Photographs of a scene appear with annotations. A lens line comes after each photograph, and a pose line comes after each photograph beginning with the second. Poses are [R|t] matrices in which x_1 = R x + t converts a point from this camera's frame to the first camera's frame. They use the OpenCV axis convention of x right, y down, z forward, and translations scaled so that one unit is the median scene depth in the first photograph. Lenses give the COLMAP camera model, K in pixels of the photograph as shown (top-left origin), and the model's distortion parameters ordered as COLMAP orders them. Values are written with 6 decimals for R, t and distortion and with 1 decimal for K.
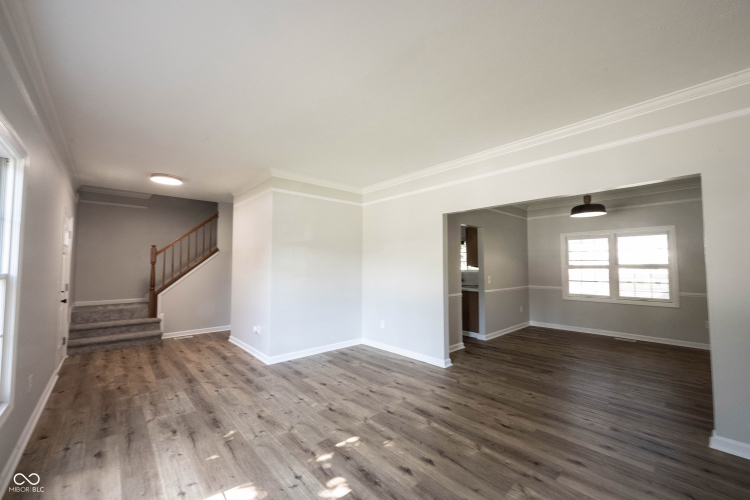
lens RADIAL K [[295.9, 0, 376.2], [0, 295.9, 243.6], [0, 0, 1]] dist [0.001692, 0.000132]
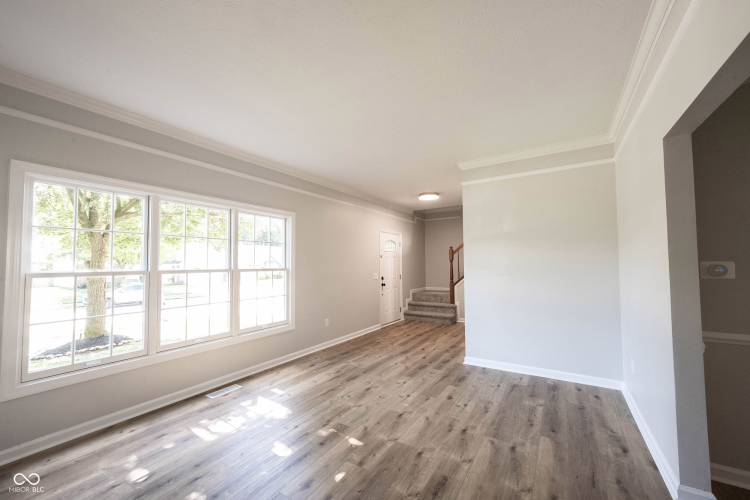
lens RADIAL K [[295.9, 0, 375.3], [0, 295.9, 251.3], [0, 0, 1]] dist [0.001692, 0.000132]
pose [[0.268452, -0.043468, -0.962312, 0.638813], [0.083303, 0.996287, -0.021764, 0.044404], [0.959684, -0.074321, 0.271076, 0.595364]]
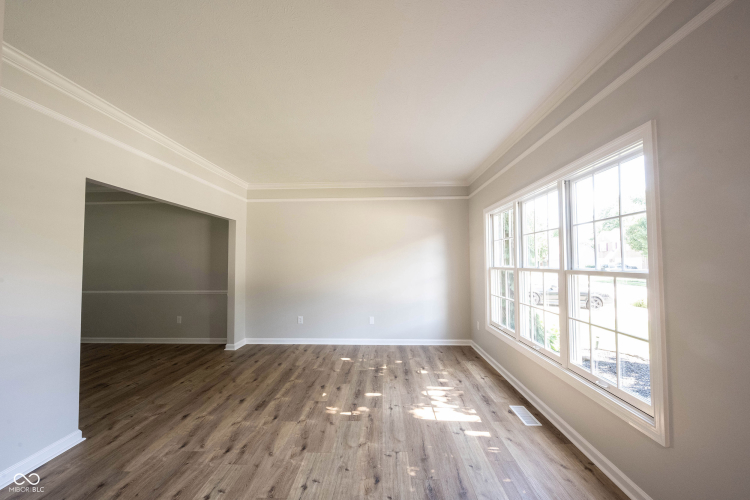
lens RADIAL K [[295.9, 0, 372.0], [0, 295.9, 252.8], [0, 0, 1]] dist [0.001692, 0.000132]
pose [[-0.713916, 0.027586, 0.699688, -0.714410], [-0.047416, 0.995026, -0.087610, 0.087452], [-0.698624, -0.095722, -0.709057, 1.249897]]
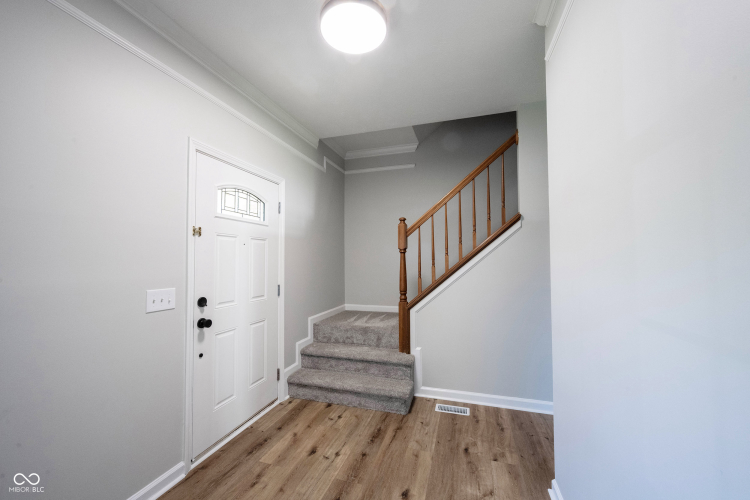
lens RADIAL K [[295.9, 0, 375.4], [0, 295.9, 254.9], [0, 0, 1]] dist [0.001692, 0.000132]
pose [[0.506439, -0.017612, -0.862096, -0.526091], [0.070981, 0.997250, 0.021325, 0.098264], [0.859349, -0.071992, 0.506296, 1.157911]]
